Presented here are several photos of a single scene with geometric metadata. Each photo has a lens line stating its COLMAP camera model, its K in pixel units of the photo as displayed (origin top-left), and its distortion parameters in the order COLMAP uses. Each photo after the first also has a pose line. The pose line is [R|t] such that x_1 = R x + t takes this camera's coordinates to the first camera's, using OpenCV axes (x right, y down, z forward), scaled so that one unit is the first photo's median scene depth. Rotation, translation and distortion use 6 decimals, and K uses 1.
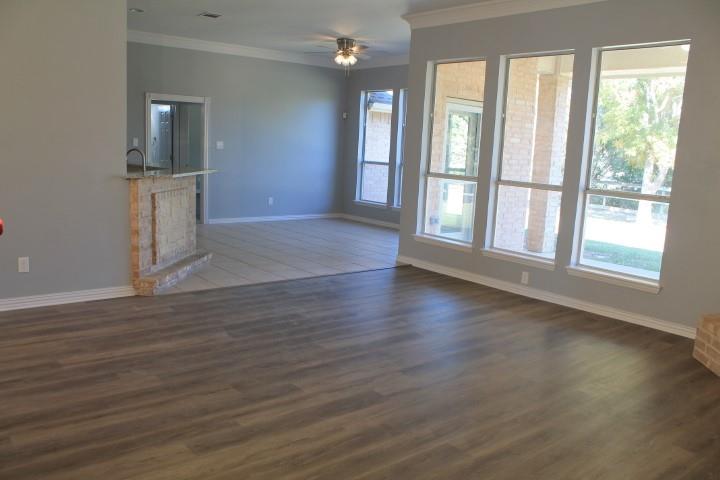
lens RADIAL K [[604.3, 0, 359.4], [0, 604.3, 253.4], [0, 0, 1]] dist [-0.189270, 0.170101]
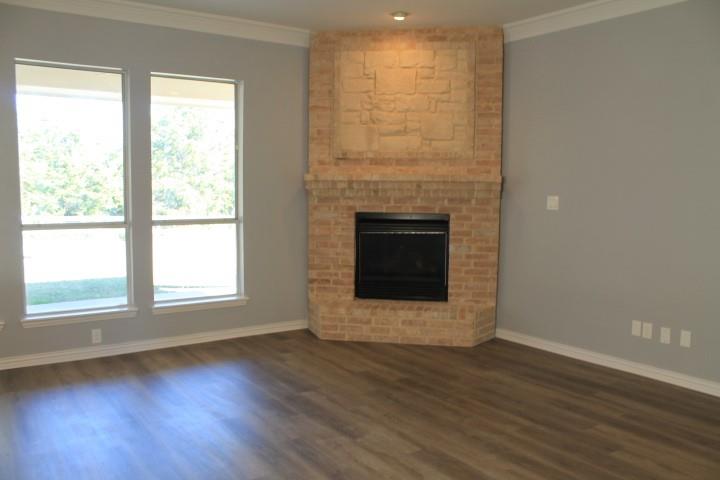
lens RADIAL K [[604.3, 0, 359.4], [0, 604.3, 253.4], [0, 0, 1]] dist [-0.189270, 0.170101]
pose [[0.081884, -0.155706, 0.984404, -0.538251], [0.175028, 0.974617, 0.139599, -0.136825], [-0.981153, 0.160867, 0.107059, 0.601675]]
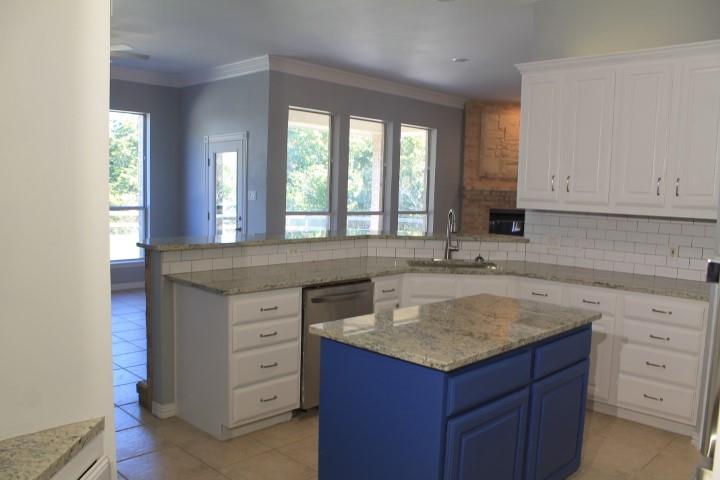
lens RADIAL K [[604.3, 0, 359.4], [0, 604.3, 253.4], [0, 0, 1]] dist [-0.189270, 0.170101]
pose [[-0.092125, -0.140342, 0.985808, -1.122186], [0.151520, 0.976513, 0.153178, -0.244838], [-0.984152, 0.163481, -0.068697, 1.145749]]
